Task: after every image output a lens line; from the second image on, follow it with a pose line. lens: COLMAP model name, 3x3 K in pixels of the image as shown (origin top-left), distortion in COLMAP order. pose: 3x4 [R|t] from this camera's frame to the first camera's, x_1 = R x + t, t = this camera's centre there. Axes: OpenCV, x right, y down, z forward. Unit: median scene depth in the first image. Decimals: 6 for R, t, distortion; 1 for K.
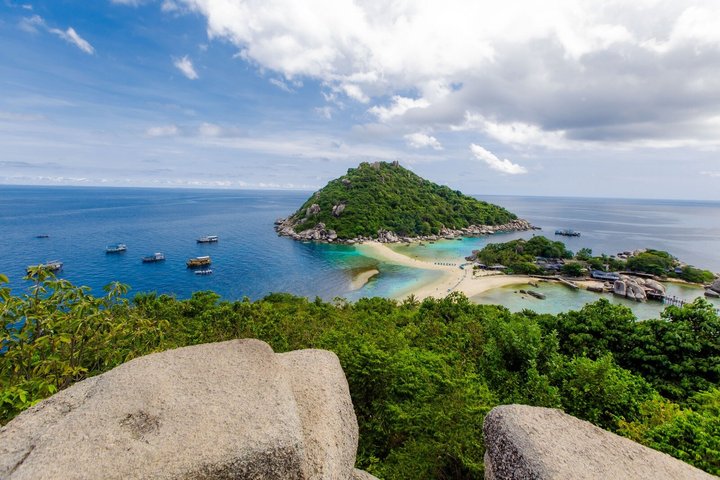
lens RADIAL K [[367.2, 0, 337.4], [0, 367.2, 239.0], [0, 0, 1]] dist [-0.000752, -0.000219]
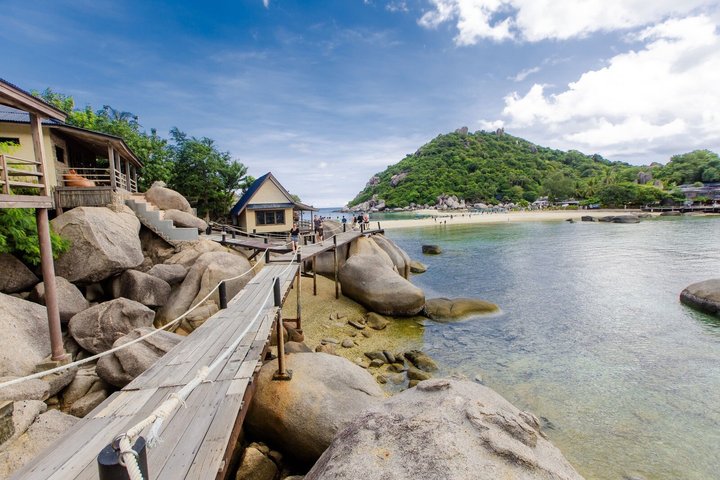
lens RADIAL K [[342.2, 0, 341.5], [0, 342.2, 241.0], [0, 0, 1]] dist [0.003892, 0.000511]
pose [[0.893932, -0.002805, -0.448194, 0.243904], [-0.032308, 0.996976, -0.070679, 0.123189], [0.447037, 0.077662, 0.891138, 0.273067]]
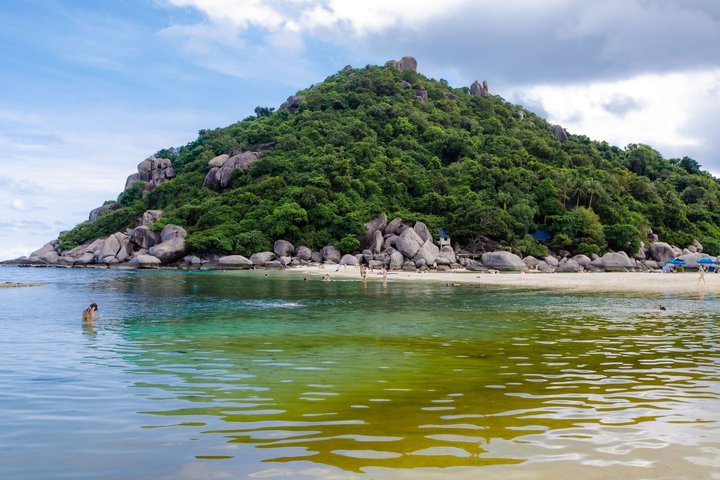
lens RADIAL K [[675.6, 0, 360.0], [0, 675.6, 240.0], [0, 0, 1]] dist [-0.012685, 0.008194]
pose [[0.995743, -0.014580, -0.091012, 0.140227], [-0.005771, 0.975610, -0.219435, 0.077196], [0.091991, 0.219026, 0.971373, 0.577822]]
